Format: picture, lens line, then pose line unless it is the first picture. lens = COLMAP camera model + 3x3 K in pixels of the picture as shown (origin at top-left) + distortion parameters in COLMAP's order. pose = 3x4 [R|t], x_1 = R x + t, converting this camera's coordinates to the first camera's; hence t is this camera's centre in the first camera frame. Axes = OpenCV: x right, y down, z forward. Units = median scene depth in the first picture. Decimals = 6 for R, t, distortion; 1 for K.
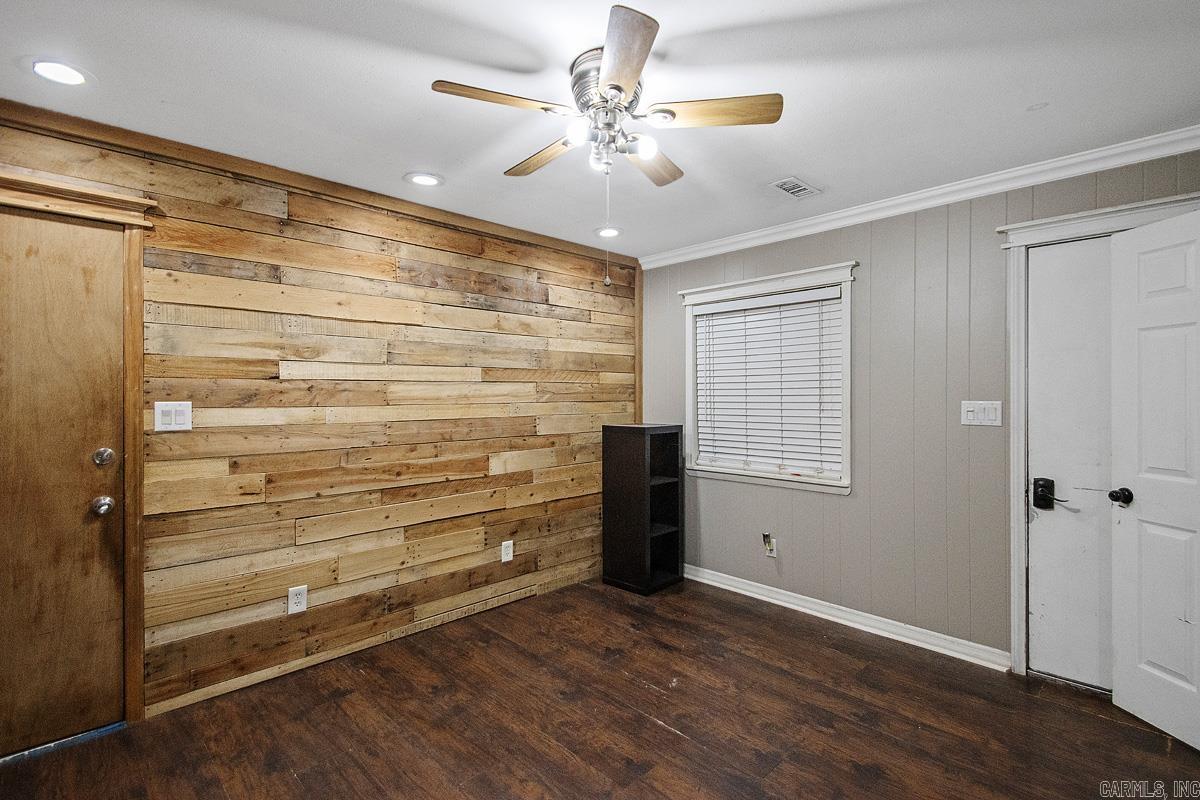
lens RADIAL K [[551.7, 0, 605.4], [0, 551.7, 397.1], [0, 0, 1]] dist [0.015191, -0.001031]
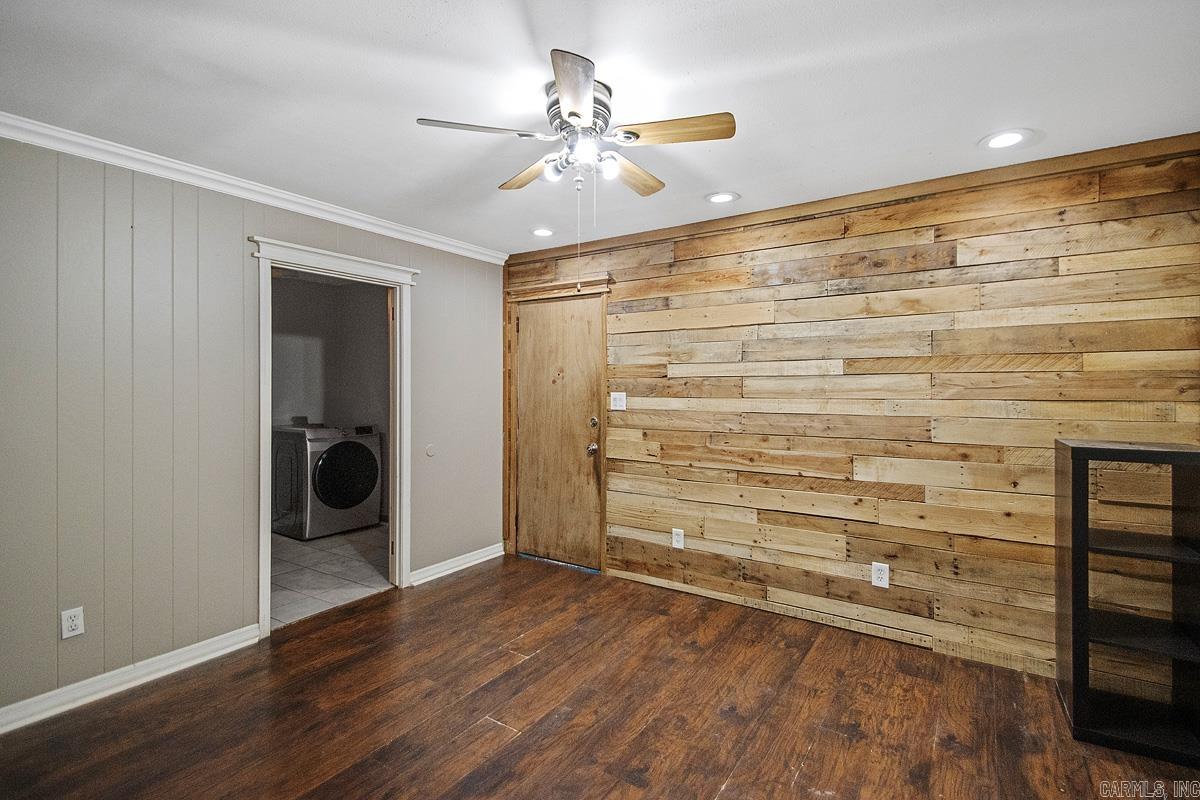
lens RADIAL K [[550.6, 0, 617.9], [0, 550.6, 386.7], [0, 0, 1]] dist [0.015739, -0.000669]
pose [[0.223357, 0.003866, -0.974729, 0.634208], [-0.003097, 0.999990, 0.003256, -0.010944], [0.974732, 0.002291, 0.223367, 0.480380]]
